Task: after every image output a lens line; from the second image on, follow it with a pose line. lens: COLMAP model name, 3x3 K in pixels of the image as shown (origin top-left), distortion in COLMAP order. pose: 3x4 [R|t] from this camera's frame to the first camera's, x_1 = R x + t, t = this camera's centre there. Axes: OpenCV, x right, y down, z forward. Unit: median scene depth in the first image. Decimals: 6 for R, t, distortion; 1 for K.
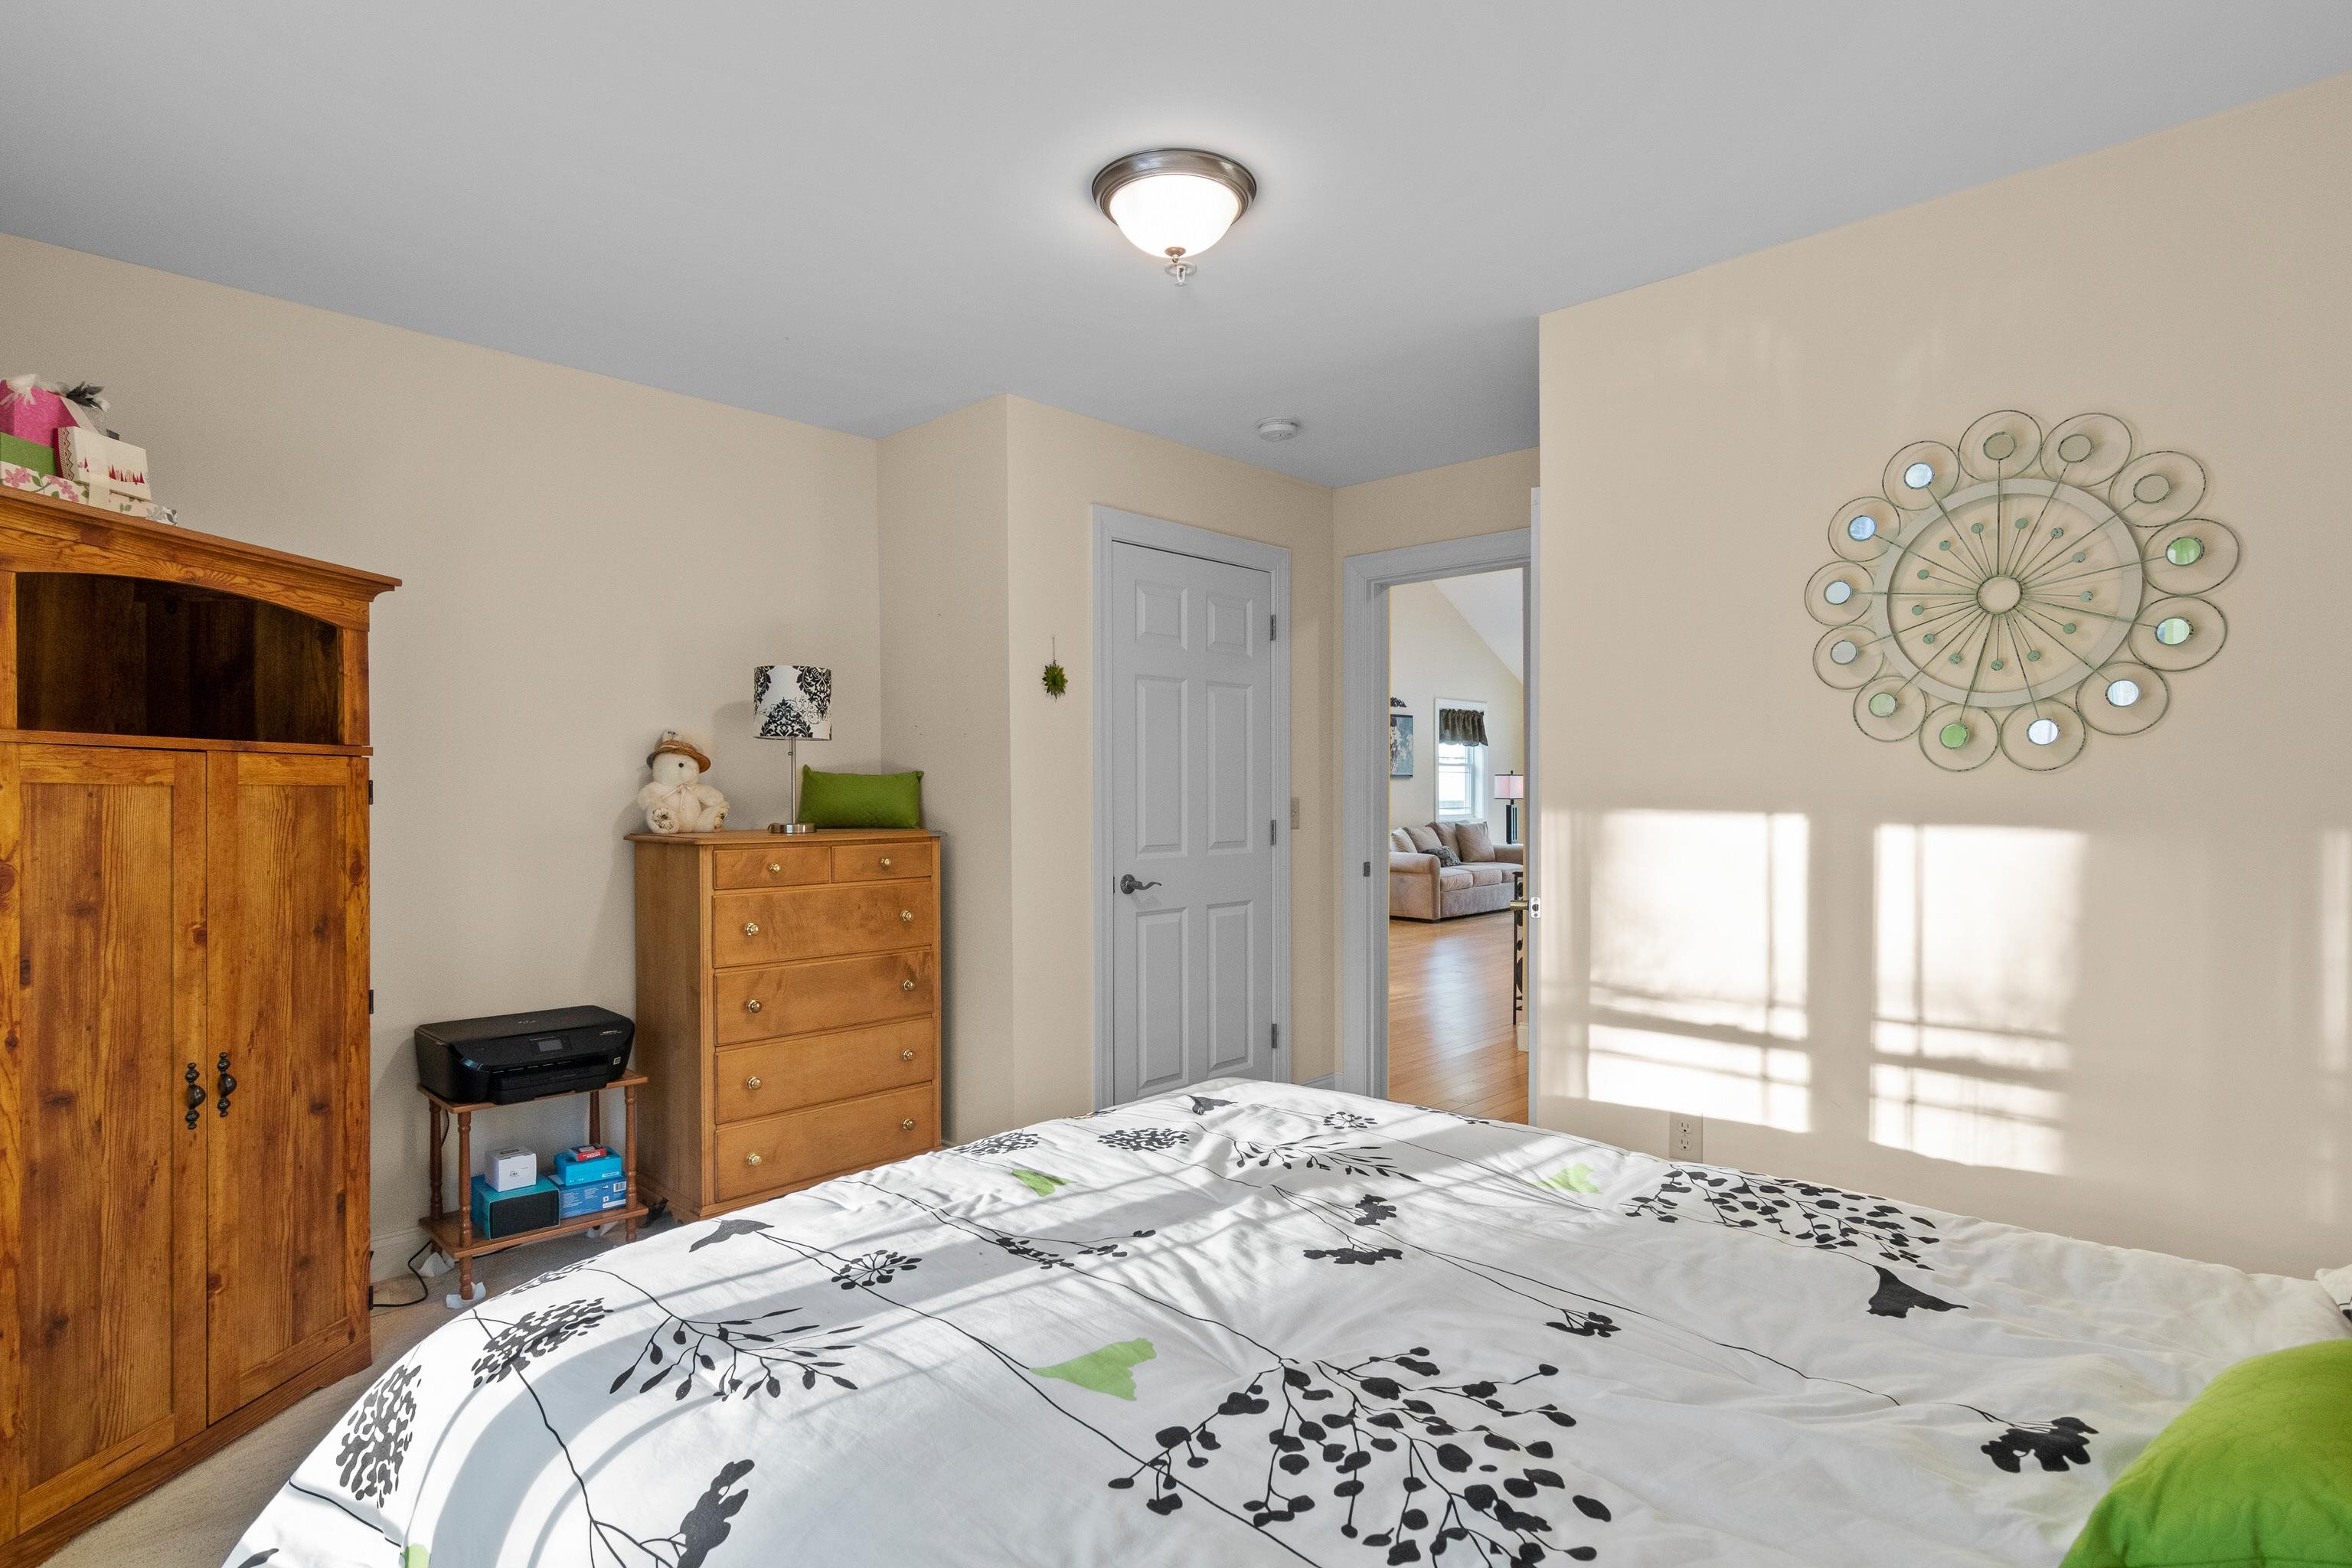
lens RADIAL K [[1206.7, 0, 1167.4], [0, 1206.7, 781.9], [0, 0, 1]] dist [-0.004483, -0.000249]
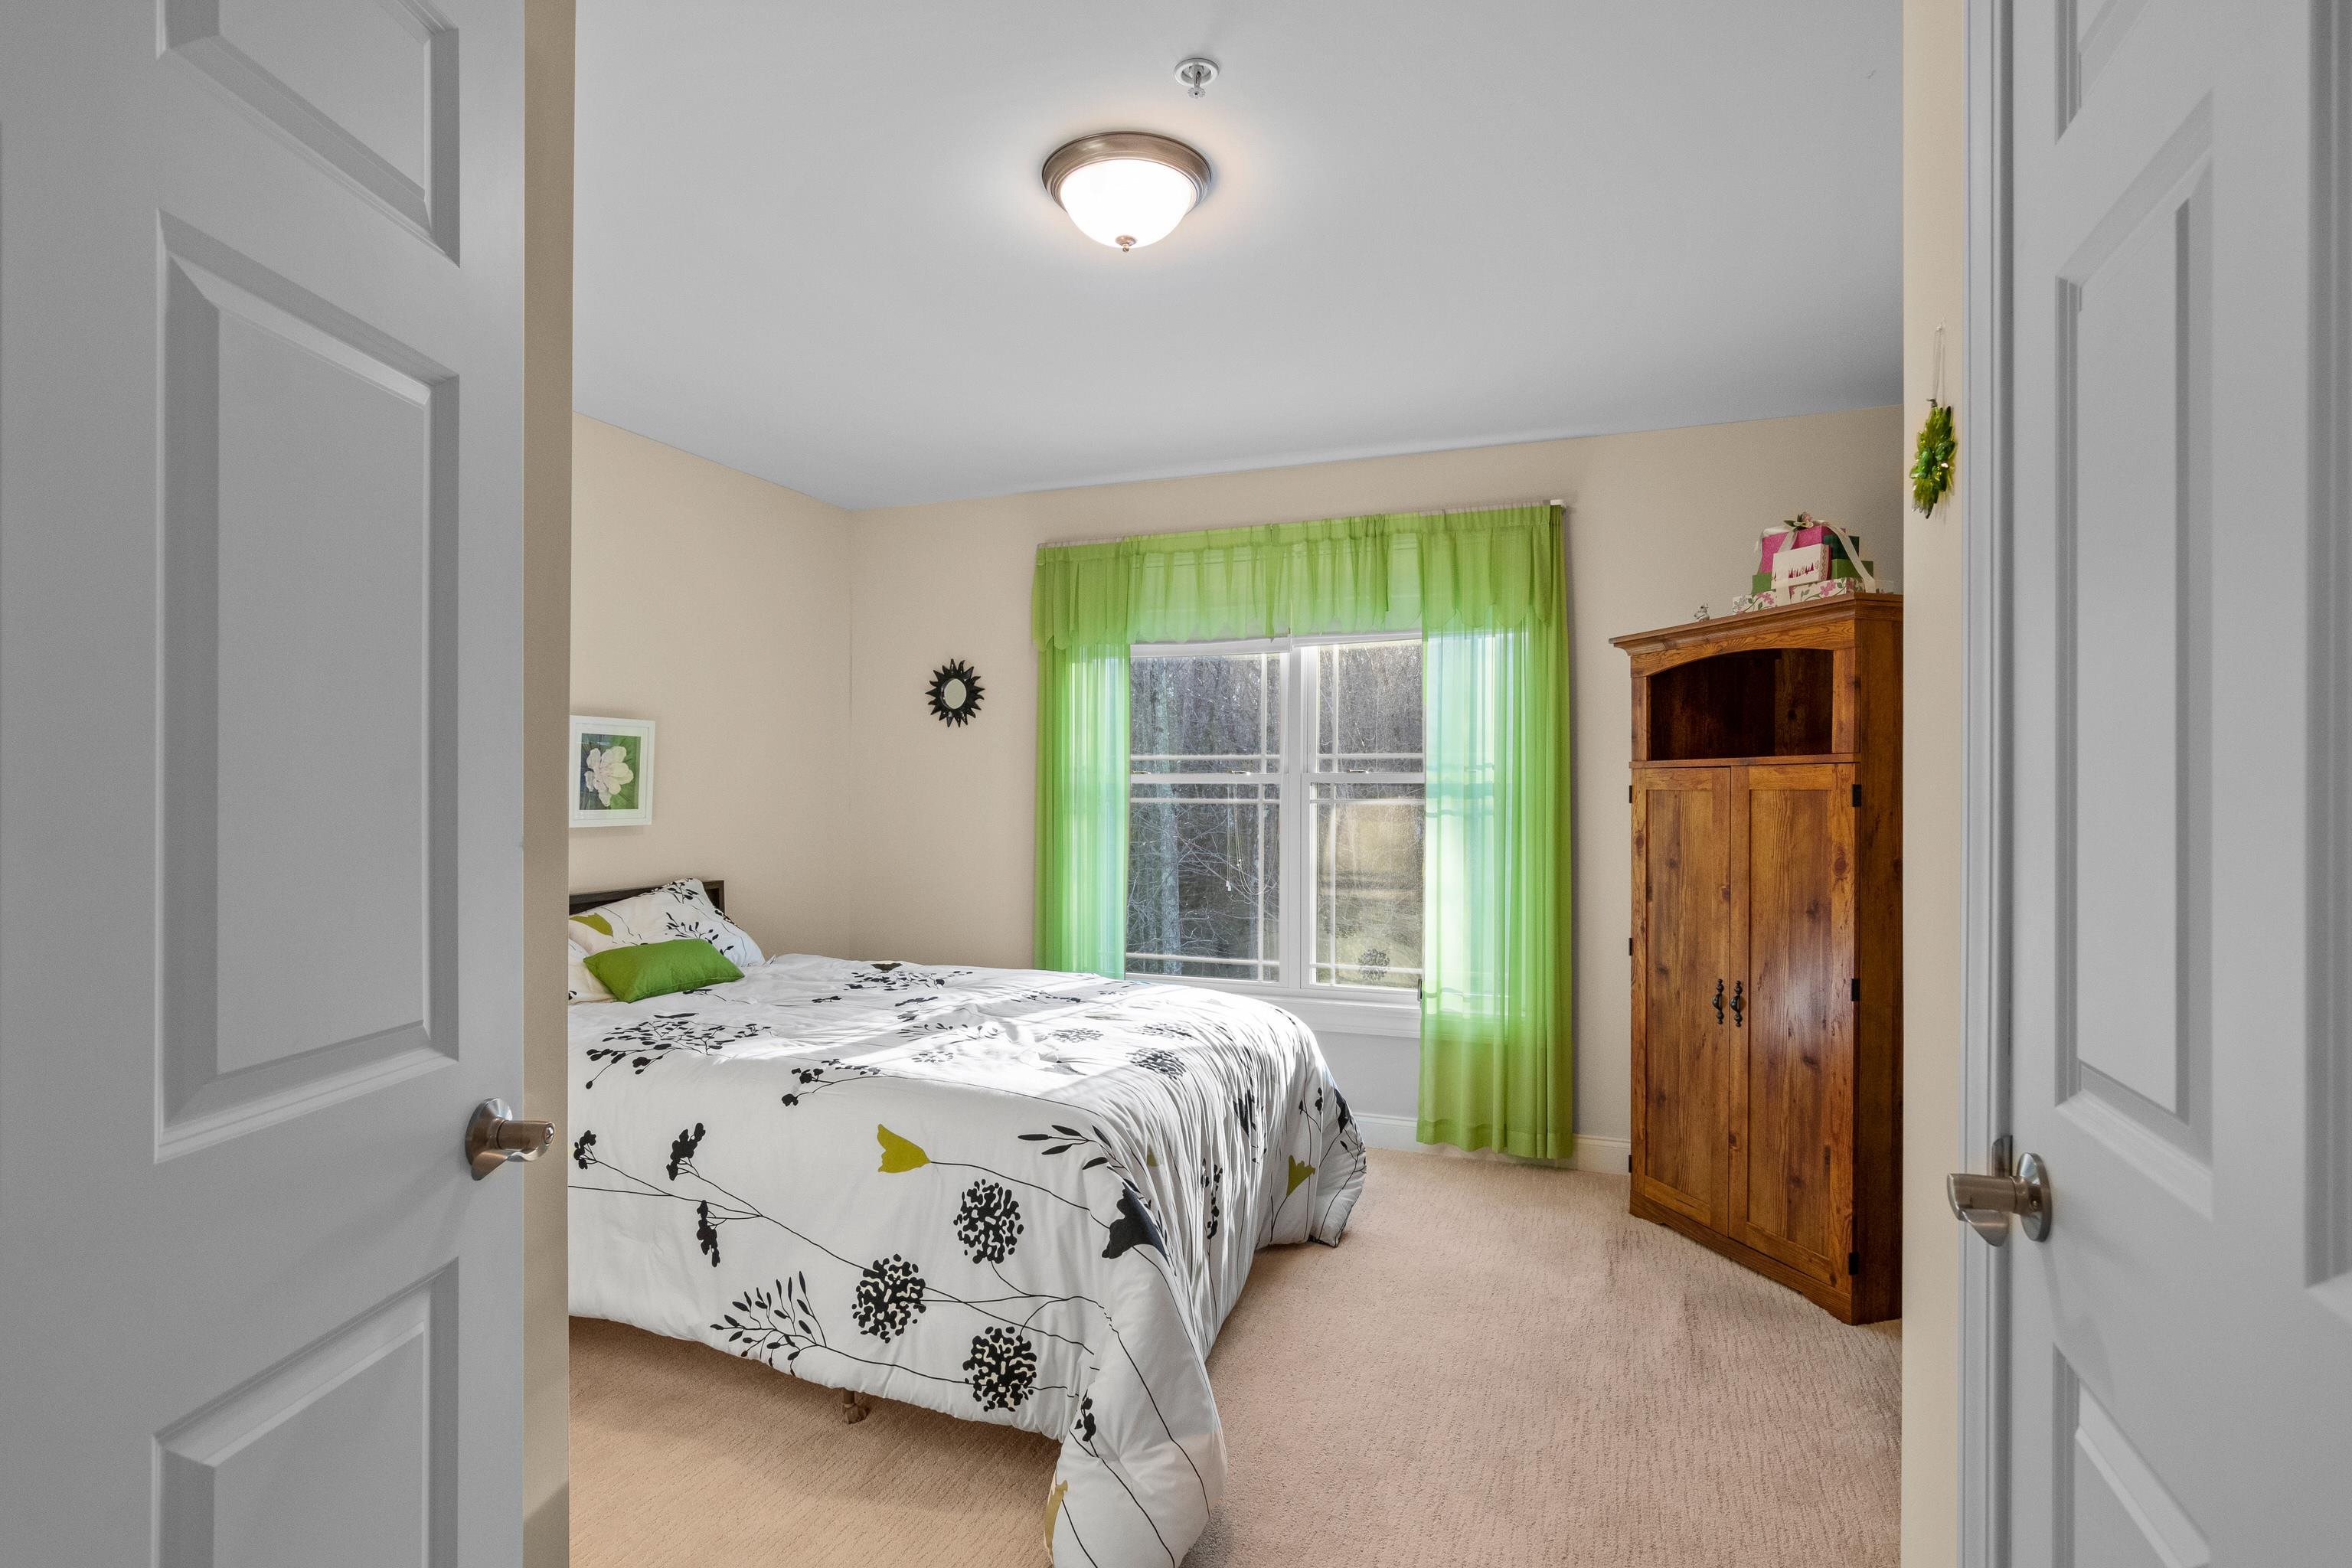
lens RADIAL K [[1206.7, 0, 1167.4], [0, 1206.7, 796.7], [0, 0, 1]] dist [-0.004483, -0.000249]
pose [[-0.918440, 0.000624, -0.395559, 0.384646], [0.002207, 0.999991, -0.003545, 0.014147], [0.395553, -0.004129, -0.918434, 2.042804]]
